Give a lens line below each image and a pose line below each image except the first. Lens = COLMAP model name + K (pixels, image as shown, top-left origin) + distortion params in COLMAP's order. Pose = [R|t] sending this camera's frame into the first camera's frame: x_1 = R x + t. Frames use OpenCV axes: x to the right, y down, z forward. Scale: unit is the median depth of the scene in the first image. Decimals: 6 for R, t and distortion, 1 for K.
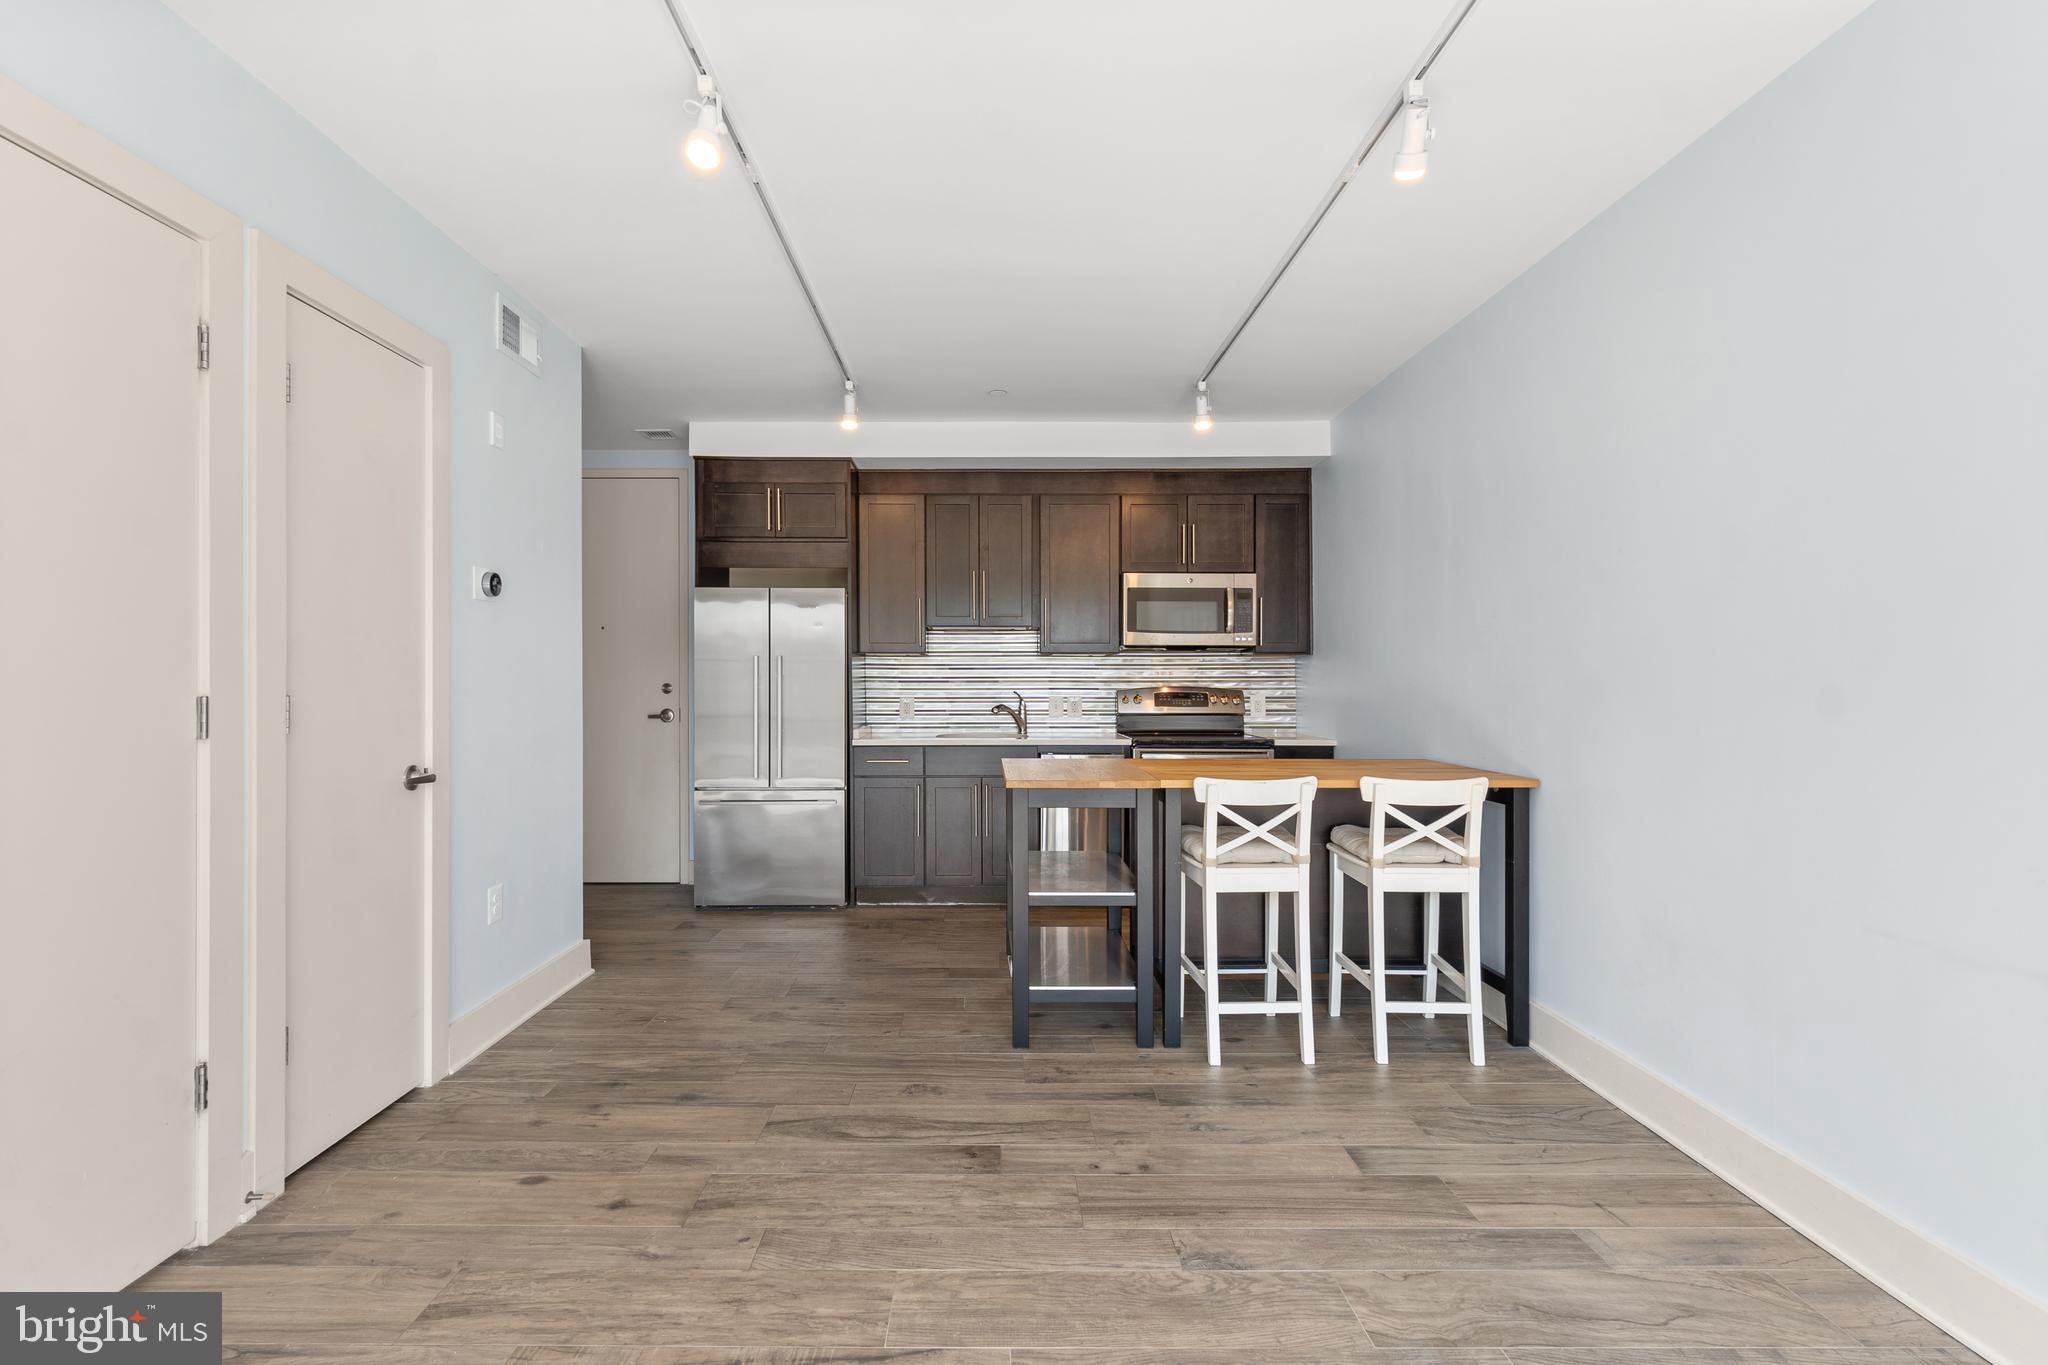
lens RADIAL K [[907.6, 0, 1010.0], [0, 907.6, 694.3], [0, 0, 1]] dist [0.006063, 0.000083]
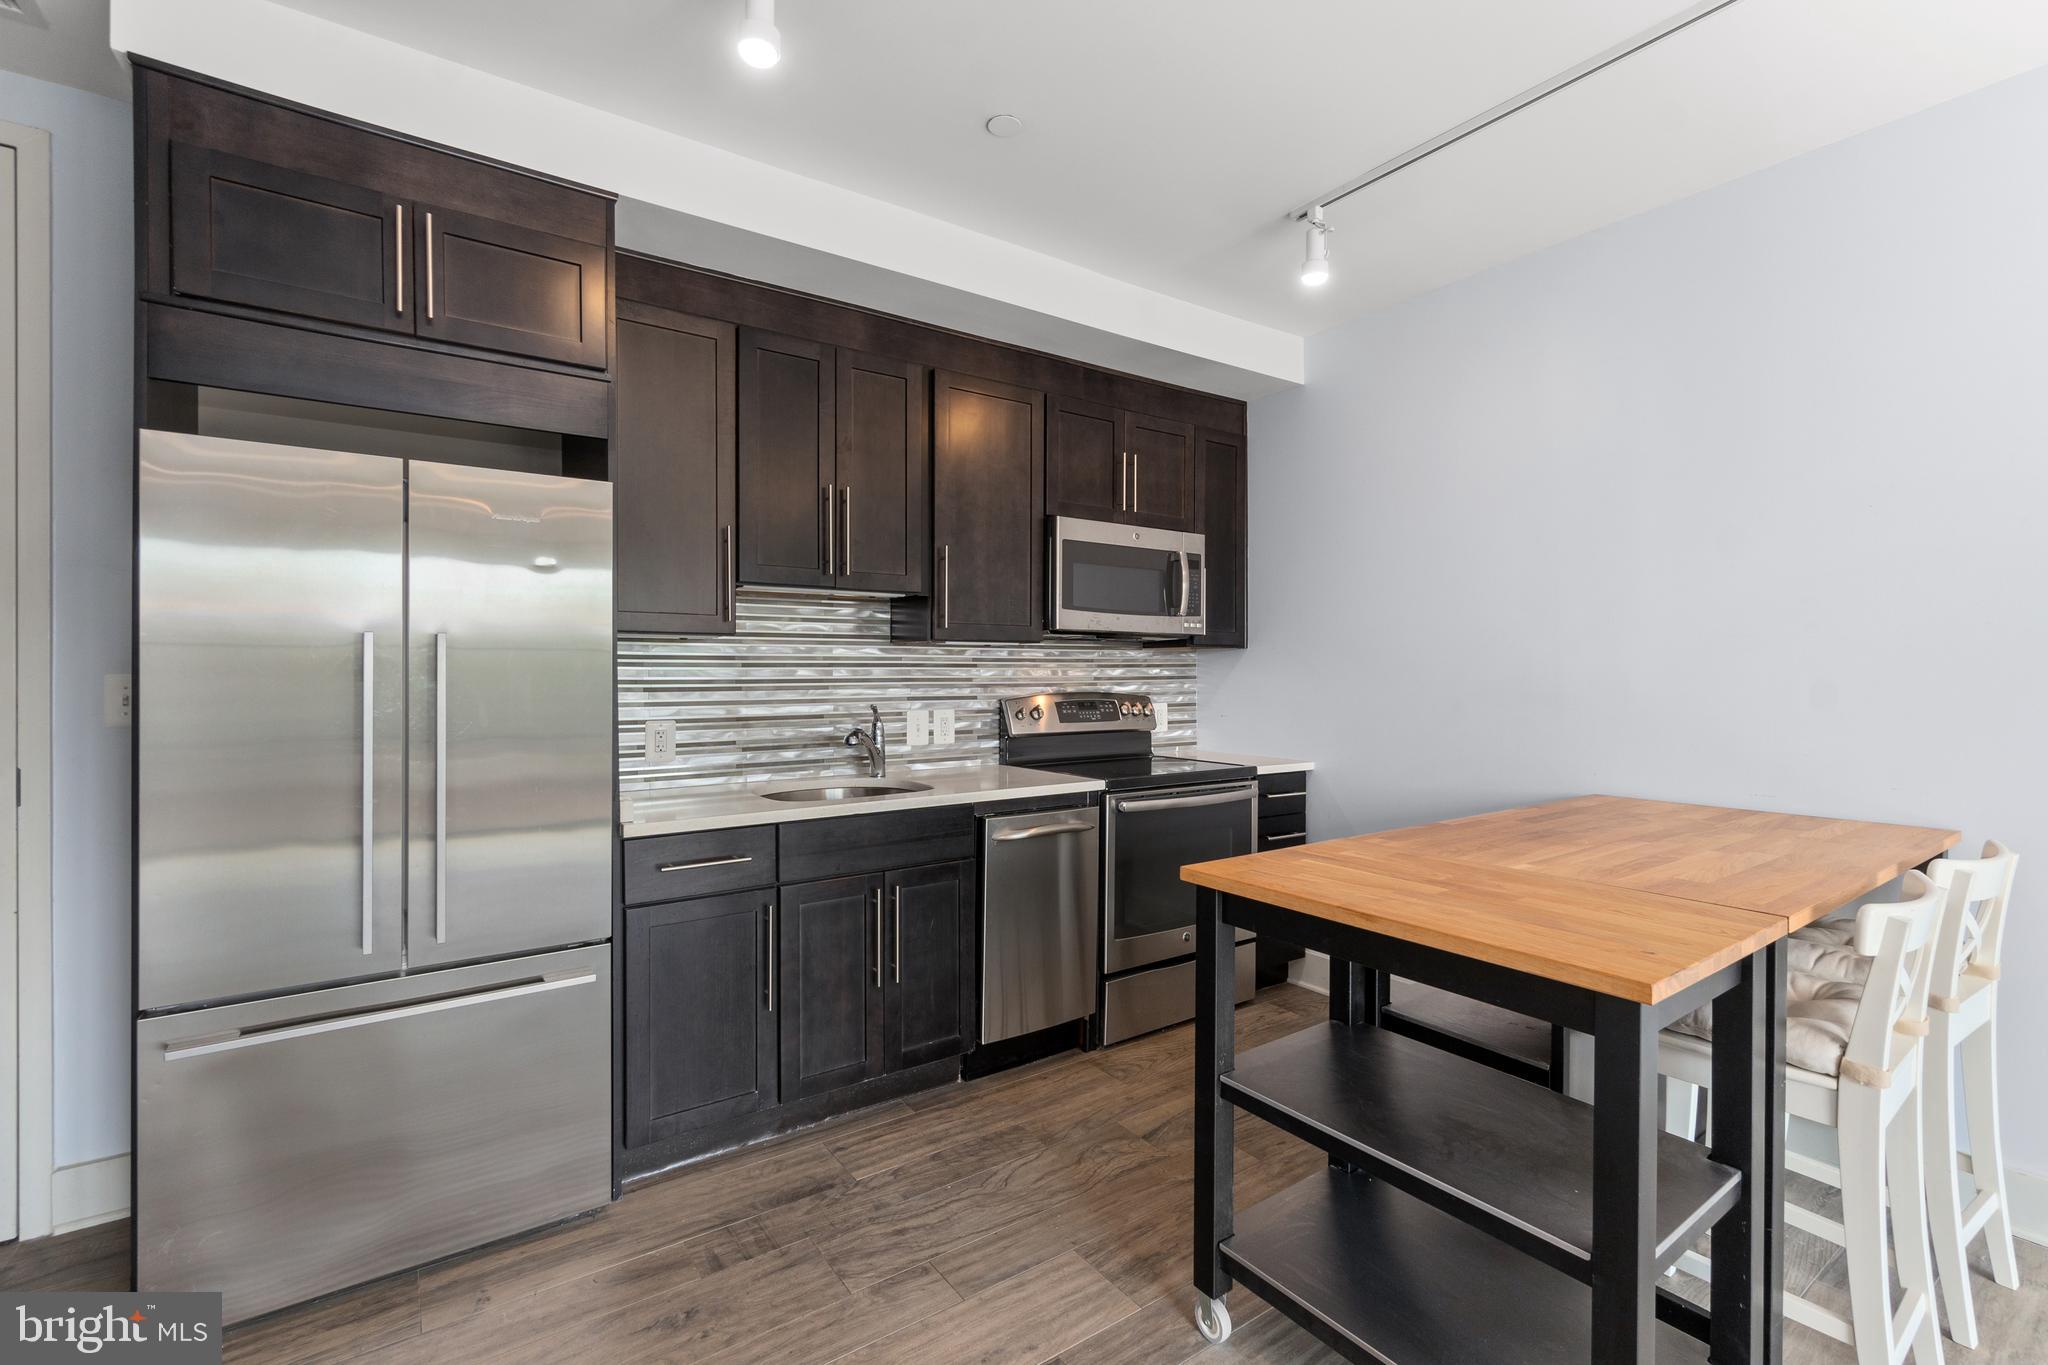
lens RADIAL K [[907.6, 0, 1029.0], [0, 907.6, 677.8], [0, 0, 1]] dist [0.006063, 0.000083]
pose [[0.821671, -0.005135, 0.569939, -0.261107], [0.011200, 0.999912, -0.007138, -0.016255], [-0.569852, 0.012248, 0.821656, 0.507051]]
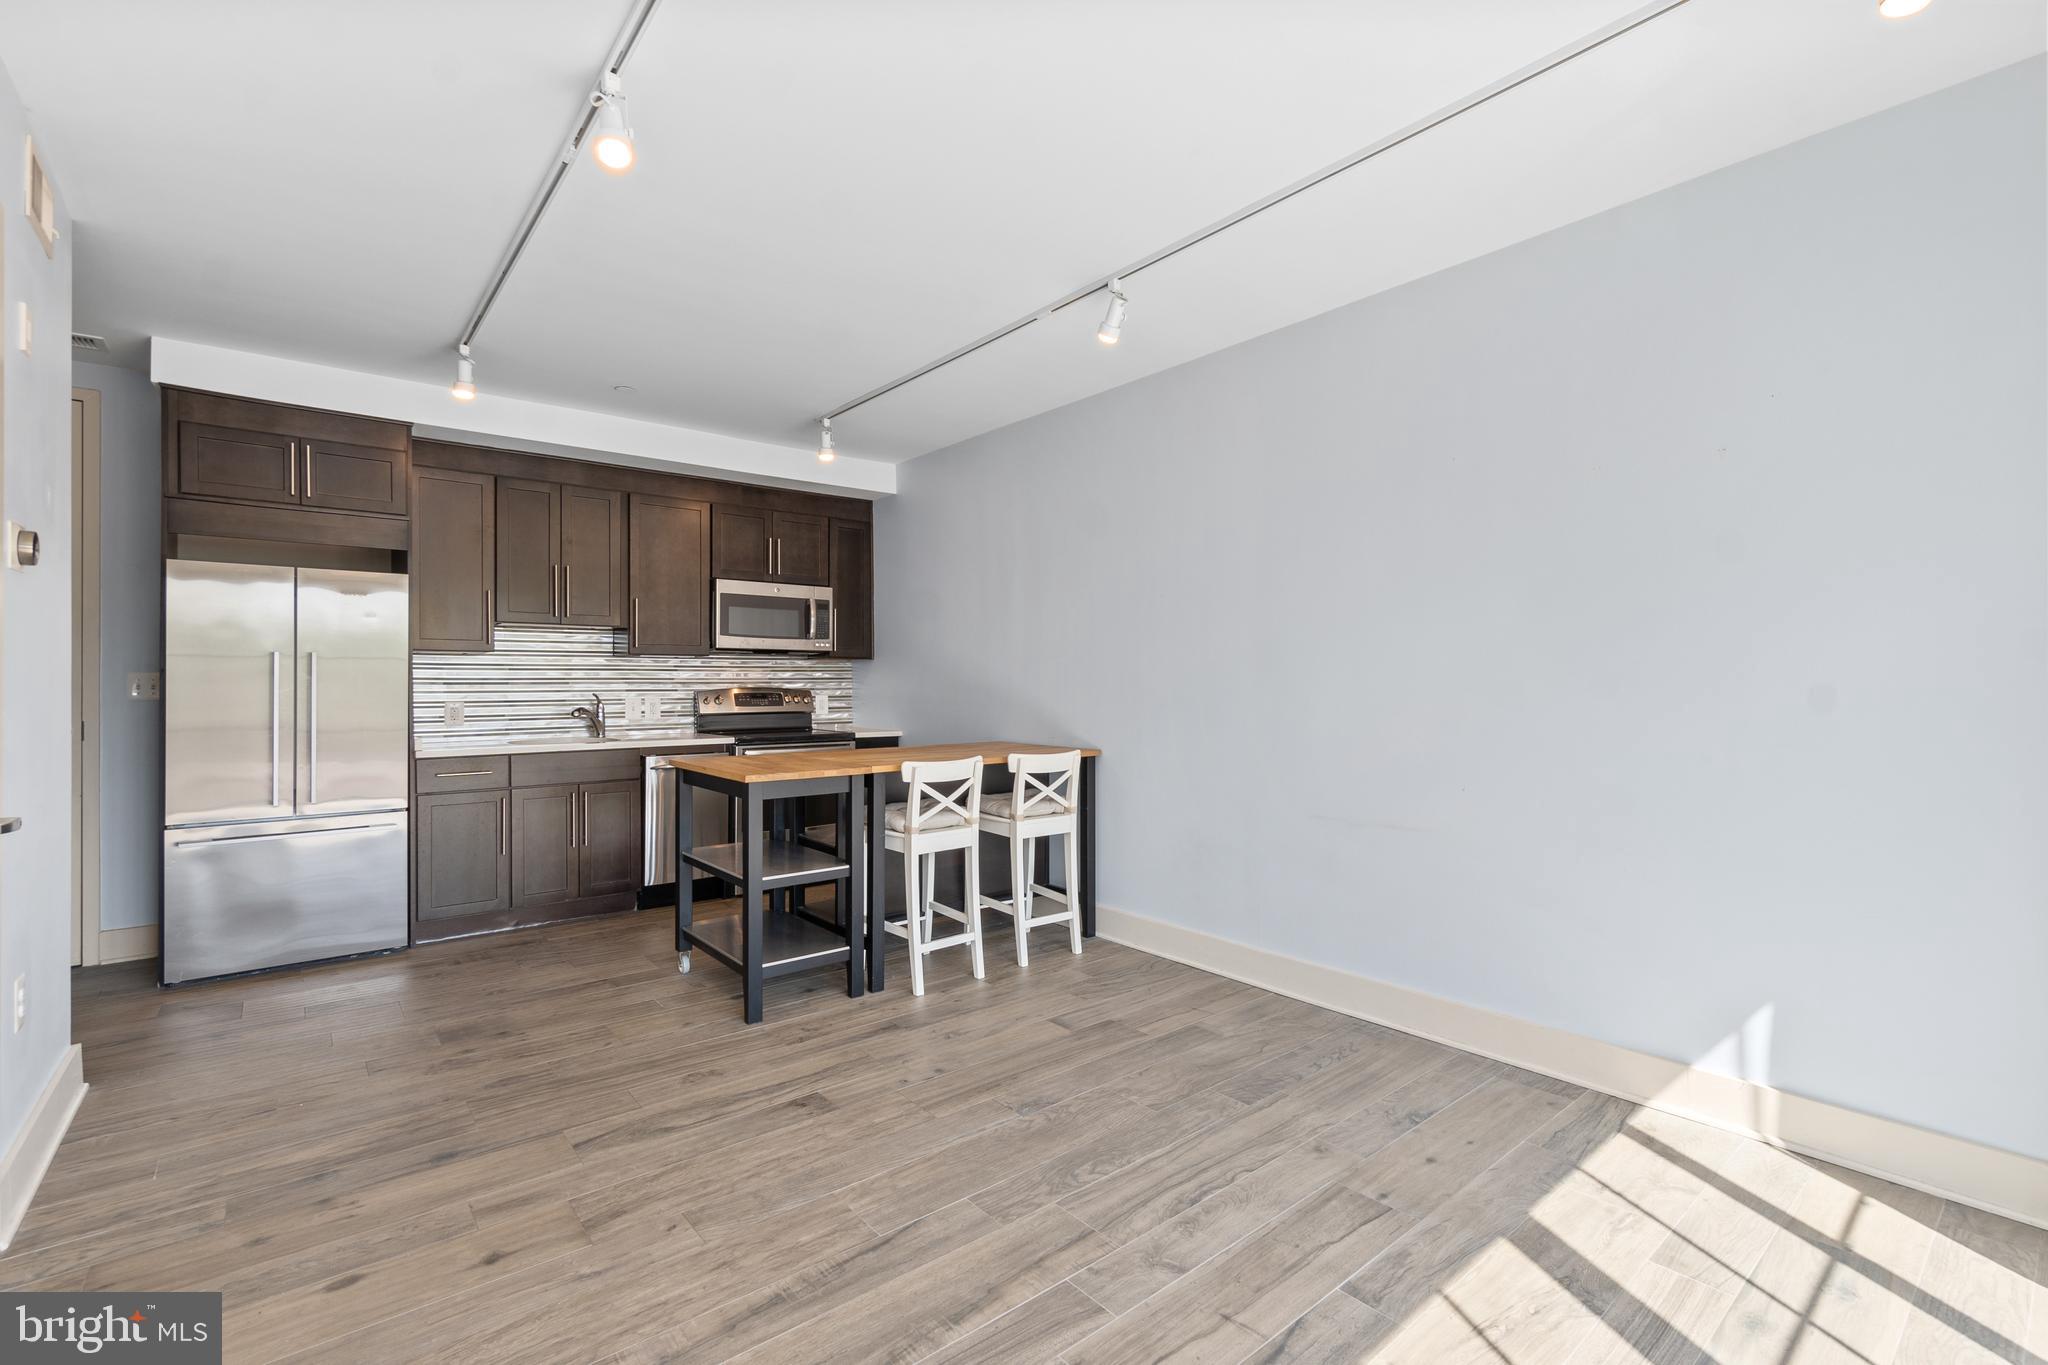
lens RADIAL K [[907.6, 0, 1025.4], [0, 907.6, 687.0], [0, 0, 1]] dist [0.006063, 0.000083]
pose [[0.775942, -0.004962, 0.630785, -0.265547], [0.009865, 0.999942, -0.004269, -0.001441], [-0.630727, 0.009536, 0.775946, -0.030224]]
